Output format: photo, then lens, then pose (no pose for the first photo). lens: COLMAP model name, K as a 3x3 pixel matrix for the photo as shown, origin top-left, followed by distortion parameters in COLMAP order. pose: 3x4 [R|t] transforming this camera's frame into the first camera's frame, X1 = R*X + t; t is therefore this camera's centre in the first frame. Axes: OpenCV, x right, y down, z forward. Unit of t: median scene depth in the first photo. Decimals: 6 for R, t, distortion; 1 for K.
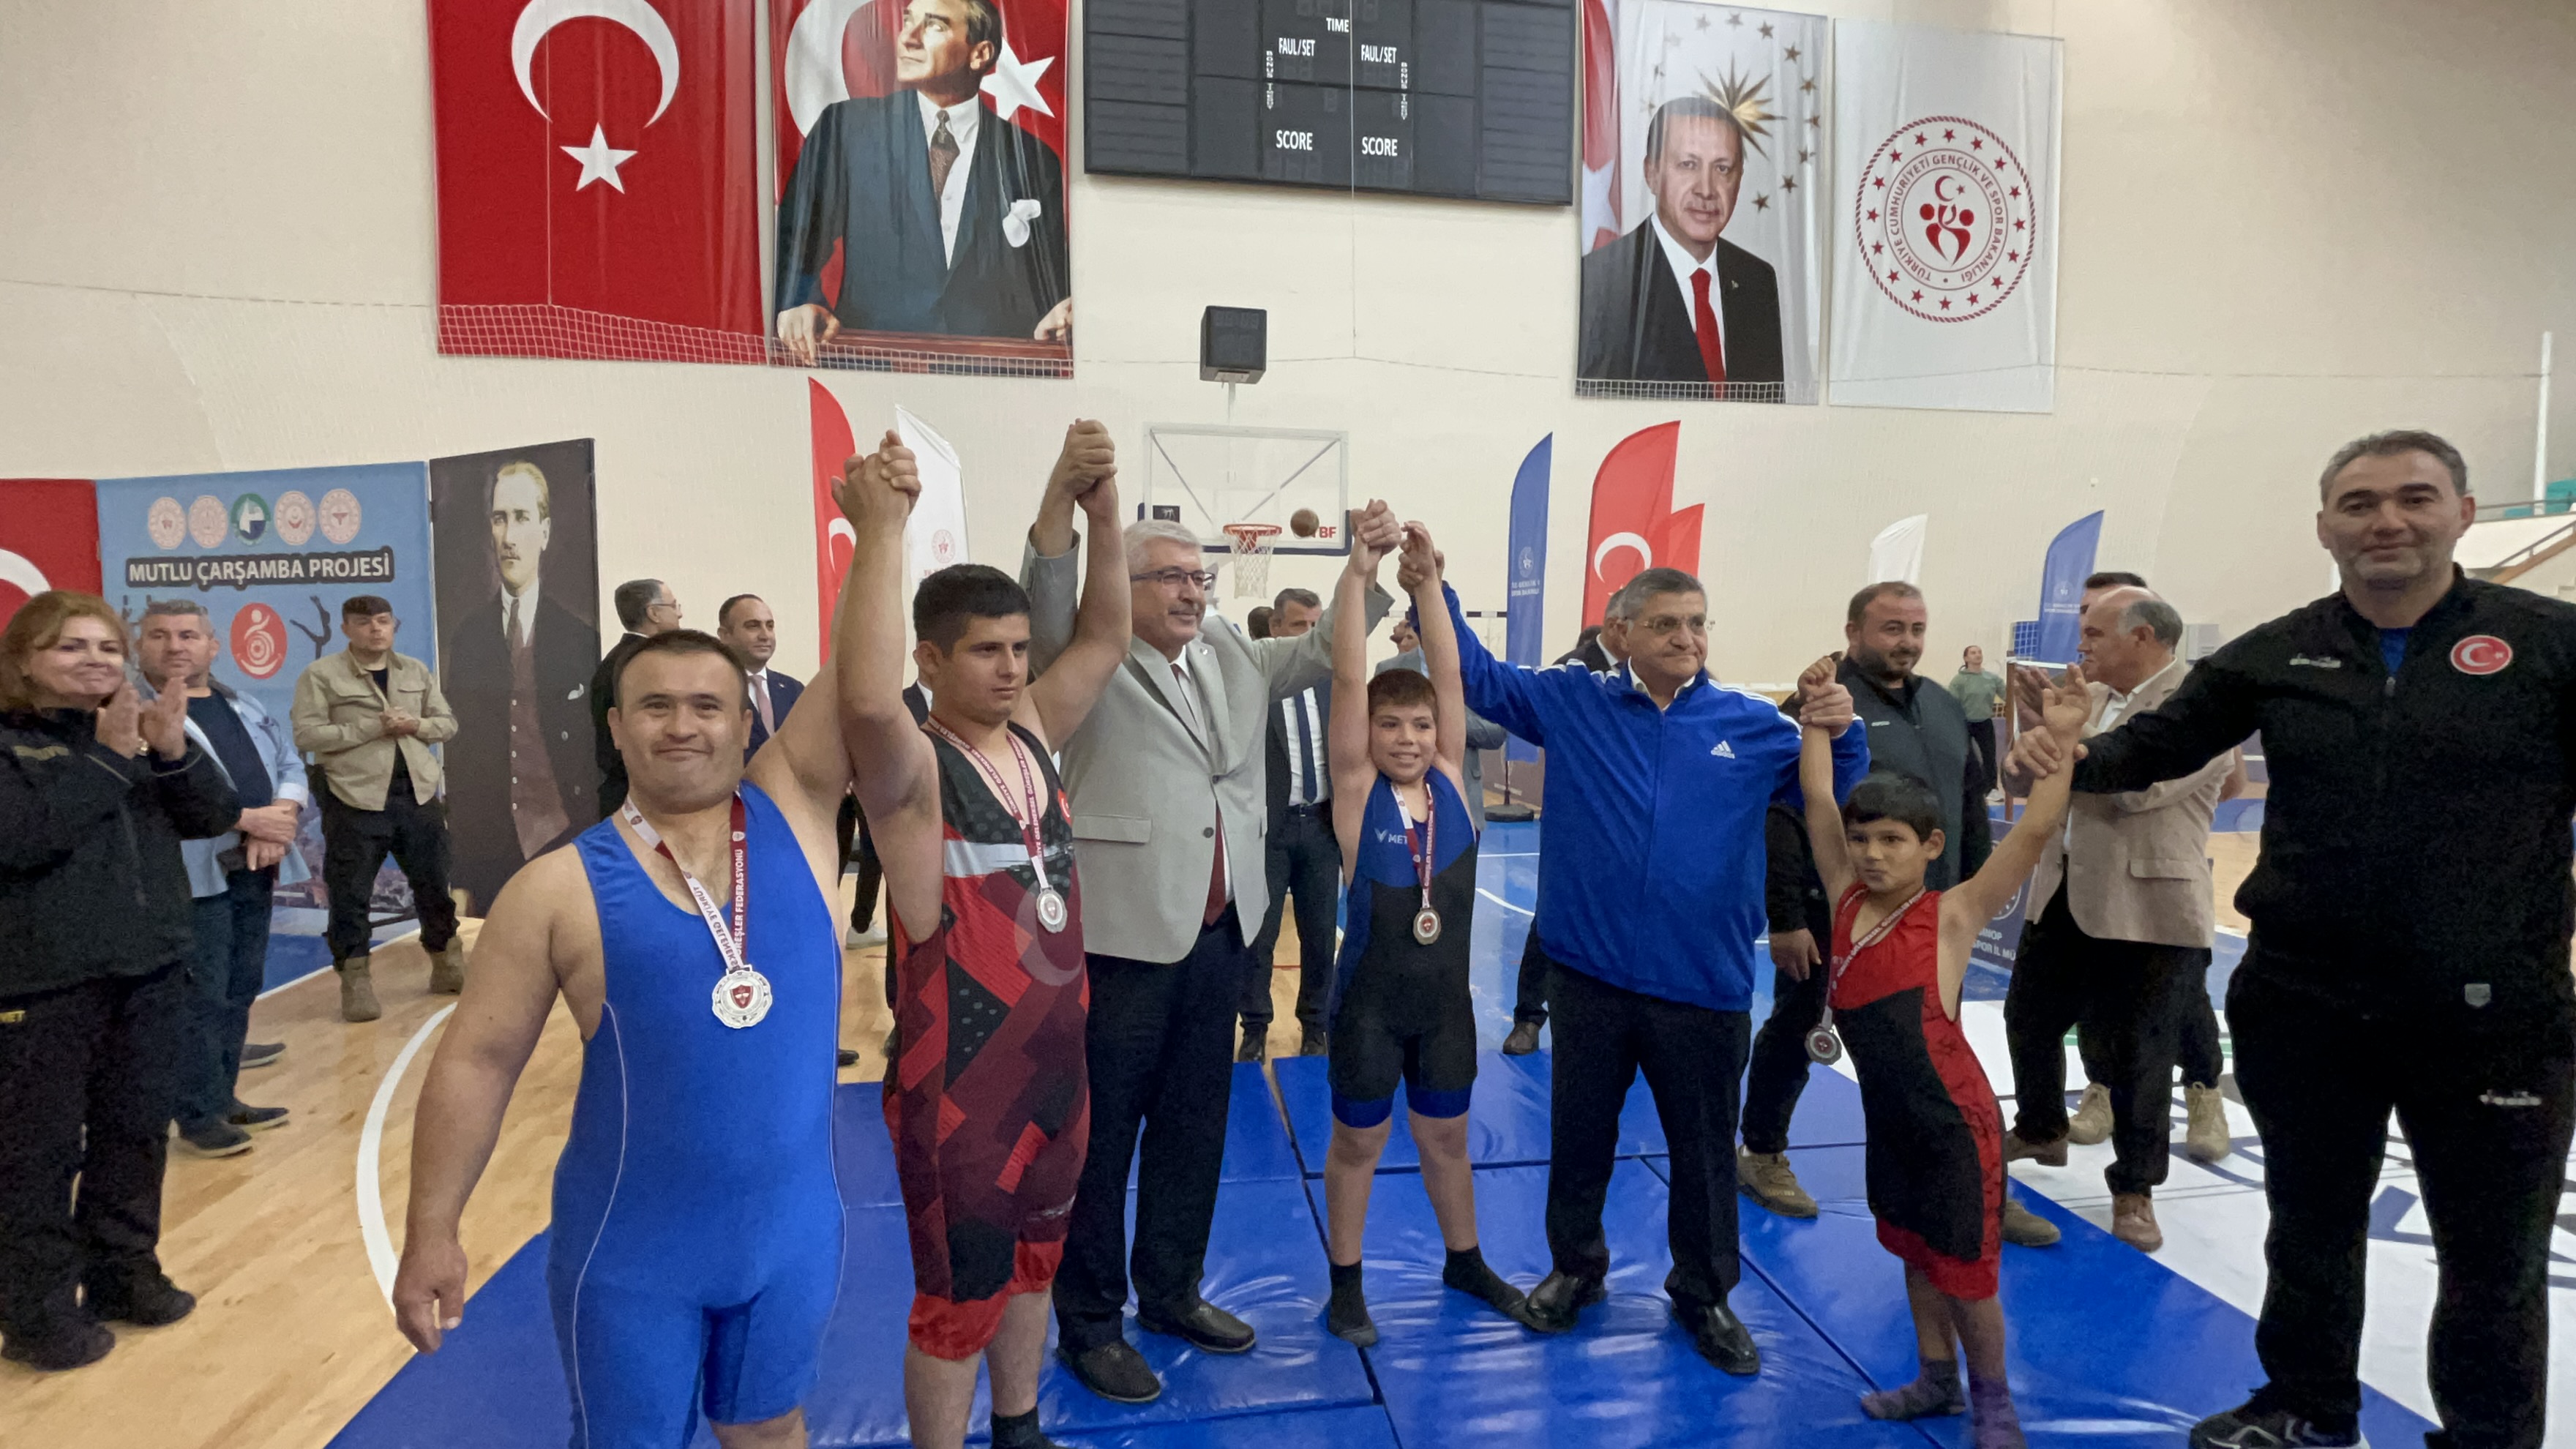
lens RADIAL K [[1216.3, 0, 1296.0], [0, 1216.3, 720.2], [0, 0, 1]] dist [0.006861, 0.001548]
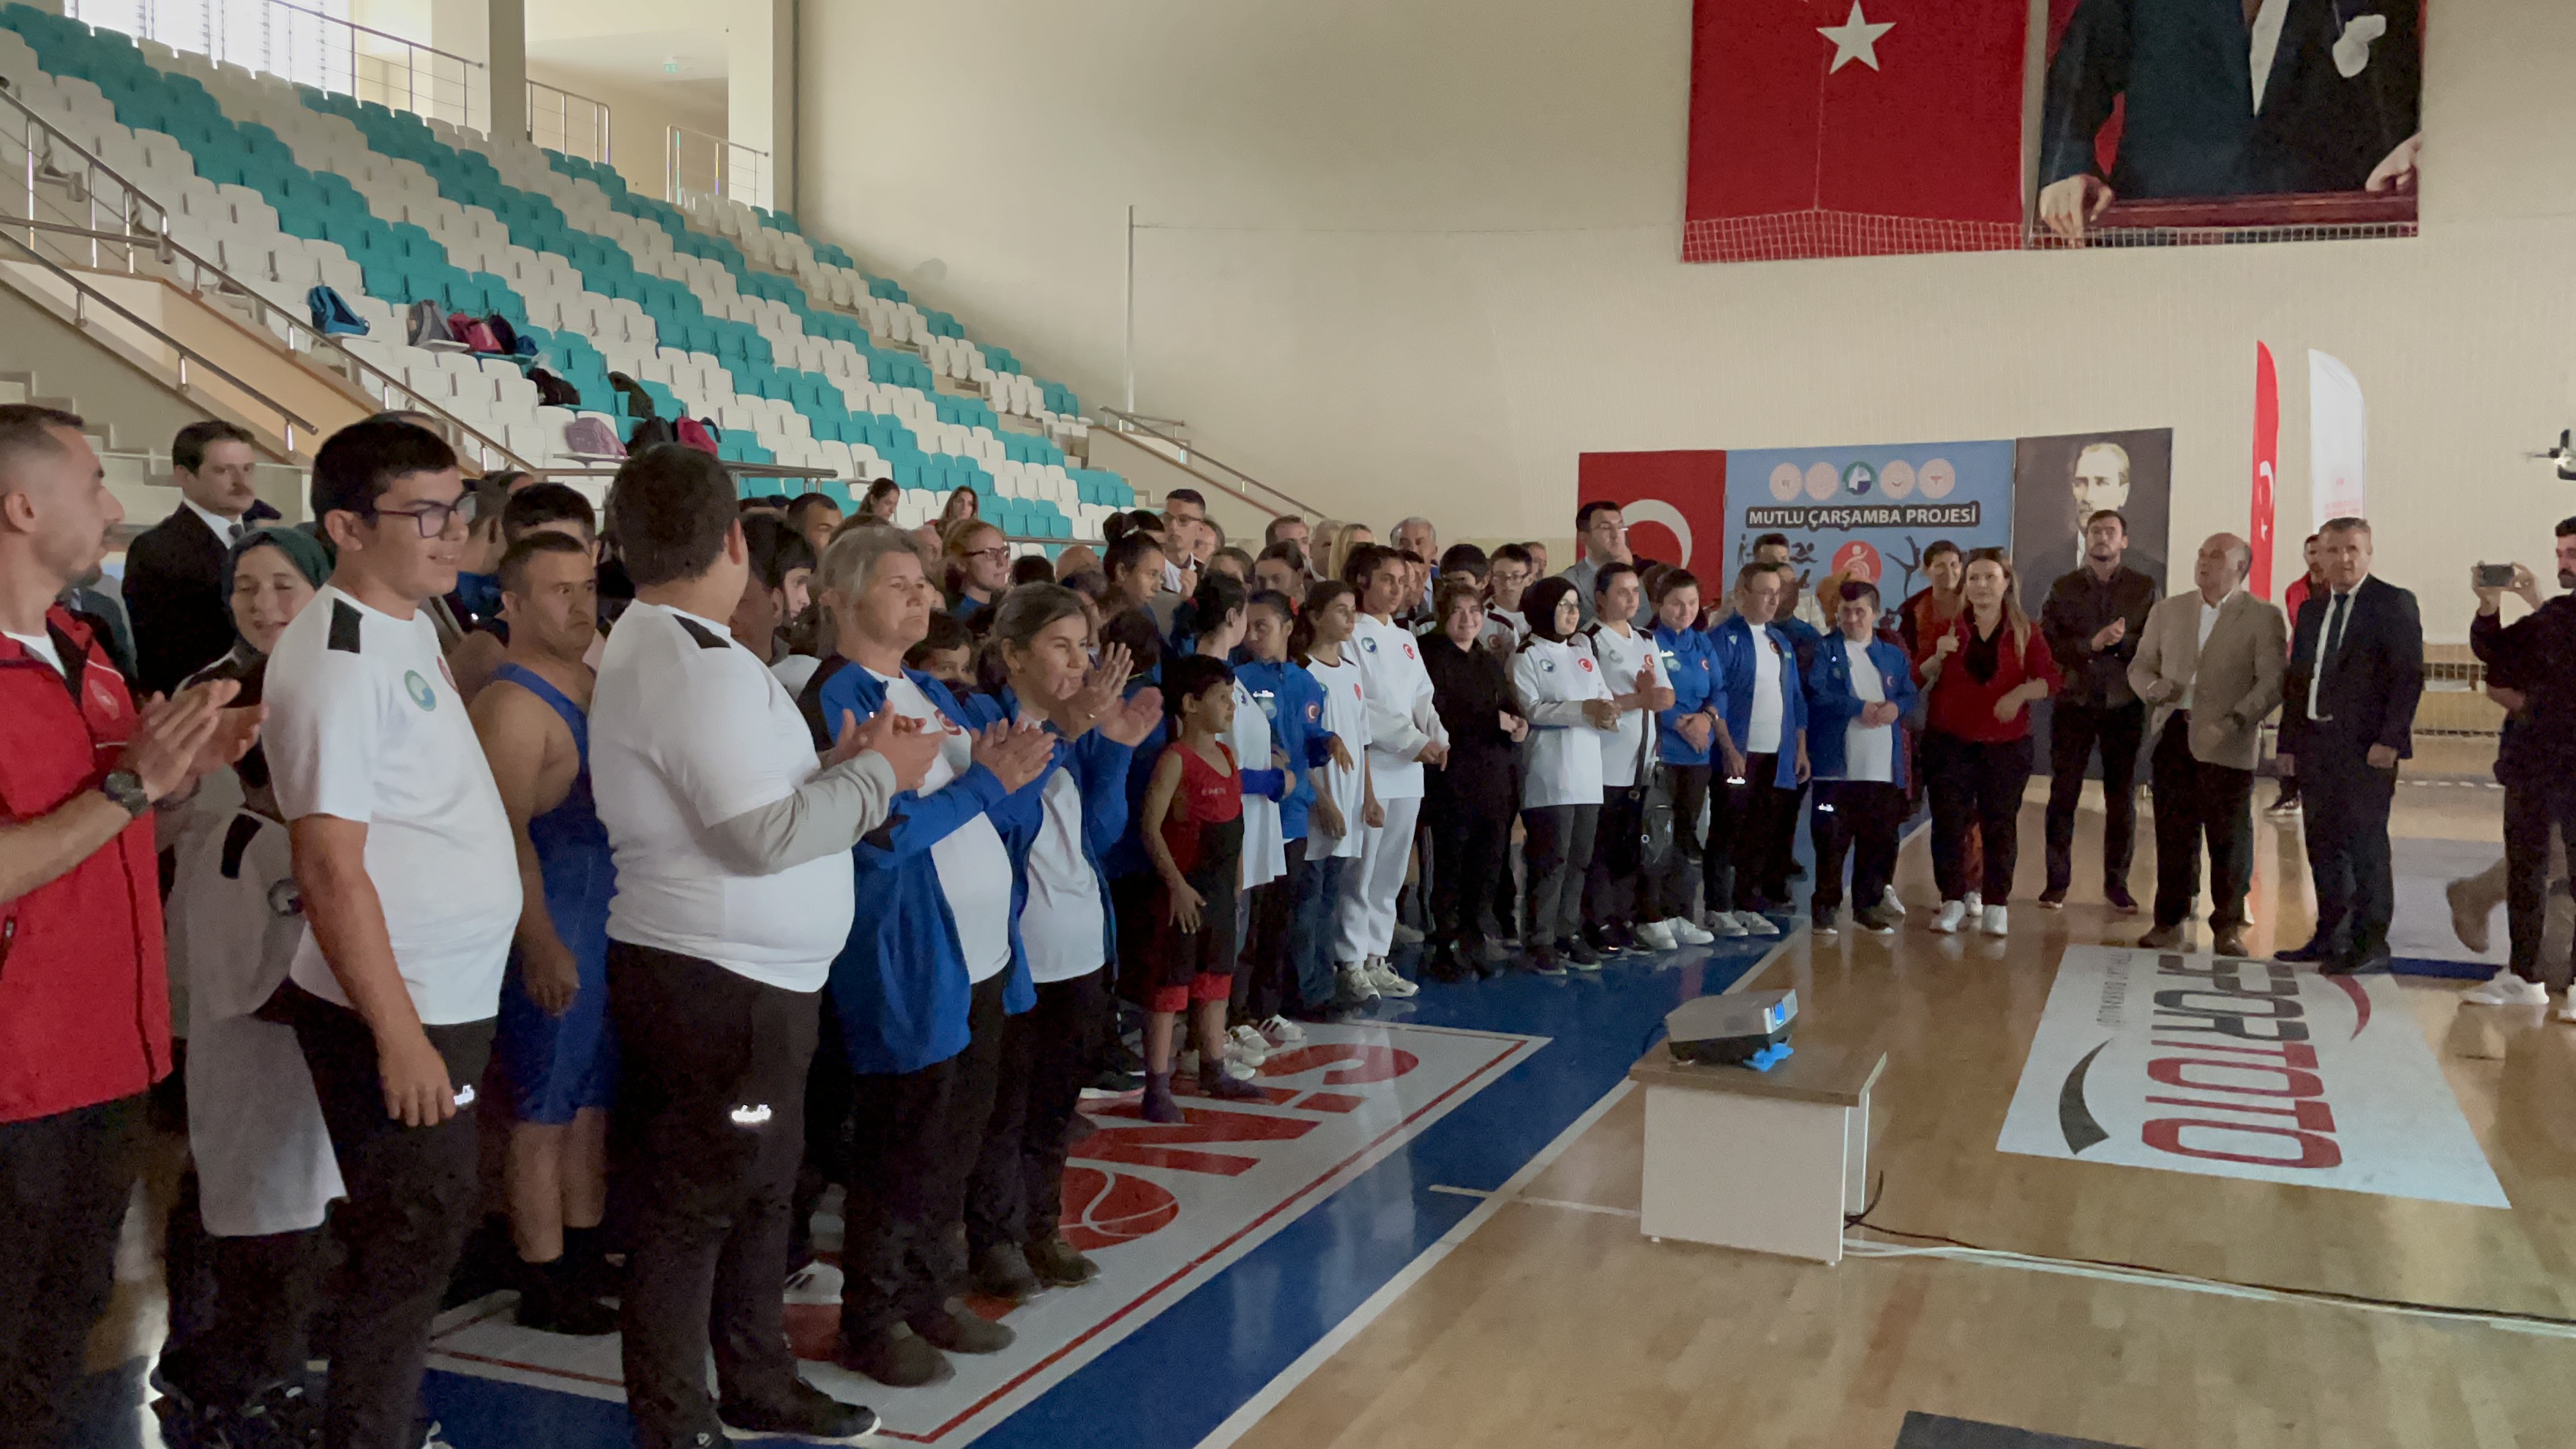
lens RADIAL K [[2259.4, 0, 1270.7], [0, 2259.4, 723.1], [0, 0, 1]] dist [0.052629, 0.000848]
pose [[0.858808, 0.051991, -0.509653, -0.105965], [-0.047452, 0.998633, 0.021913, 0.082047], [0.510096, 0.005365, 0.860101, -1.491536]]
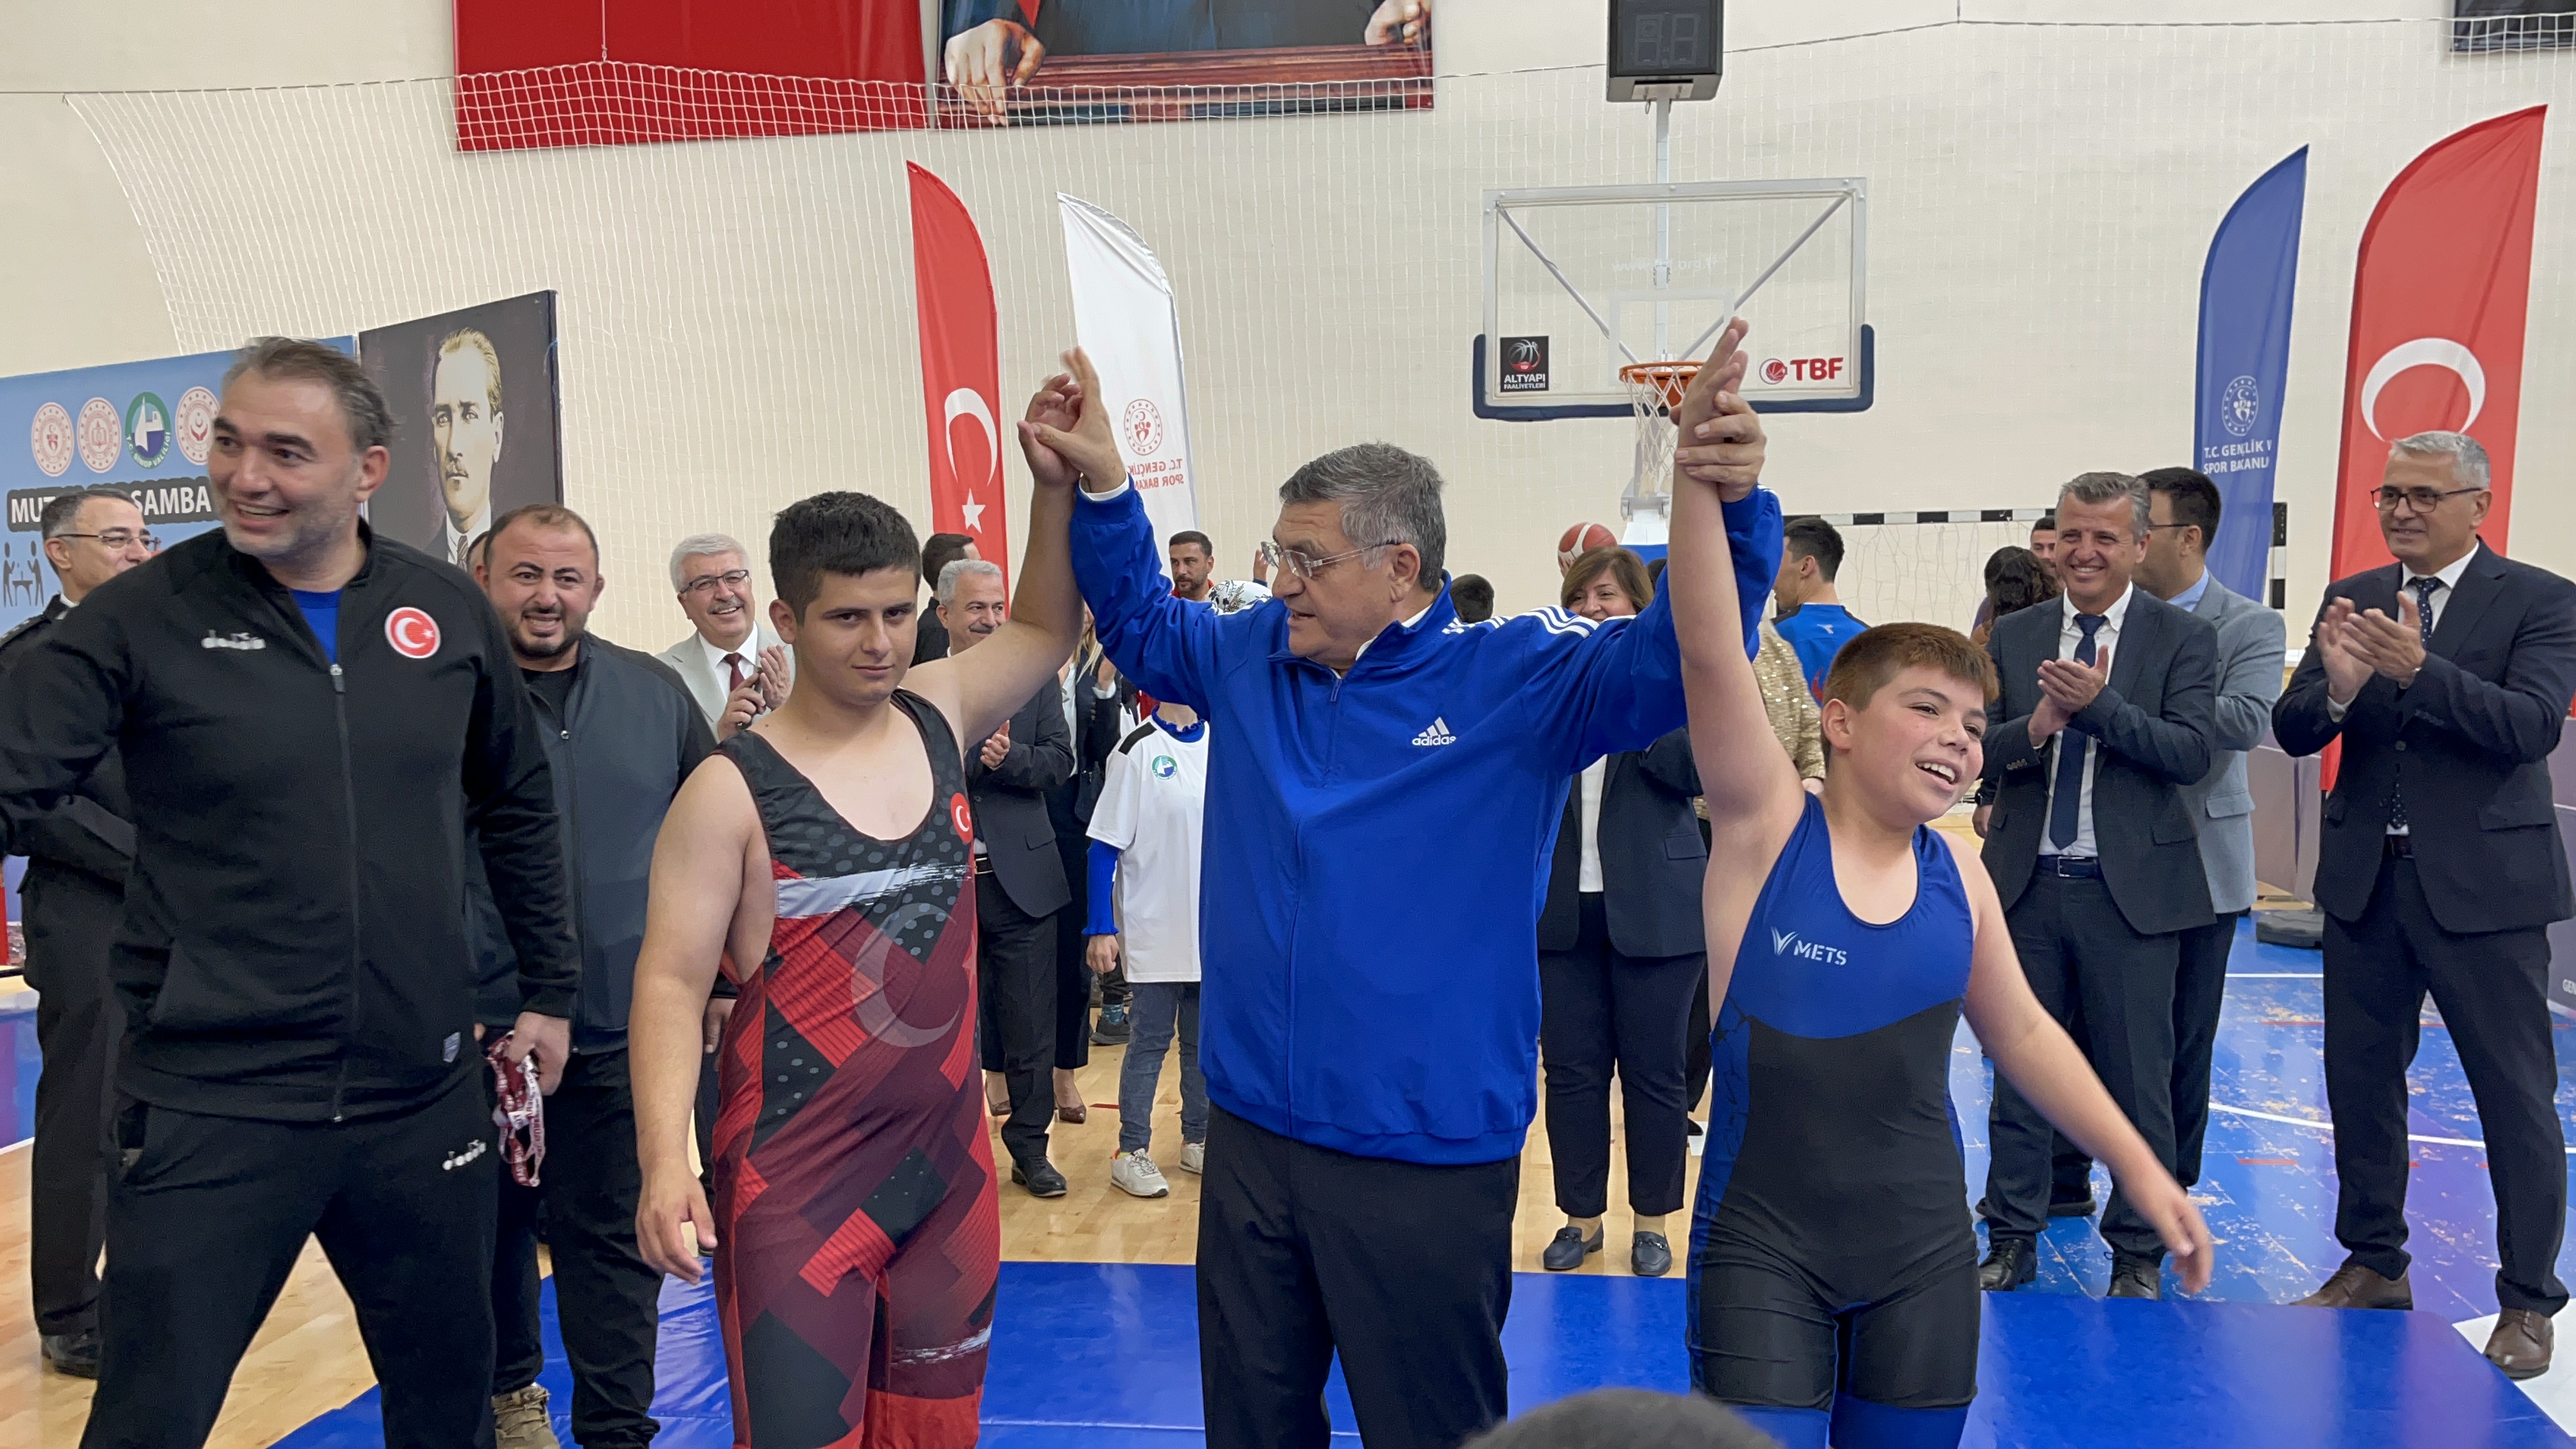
lens RADIAL K [[2259.4, 0, 1263.1], [0, 2259.4, 710.3], [0, 0, 1]] dist [0.052629, 0.000848]
pose [[0.953983, -0.001398, -0.299856, 0.126350], [0.000280, 0.999993, -0.003773, -0.001156], [0.299859, 0.003516, 0.953977, -0.037846]]
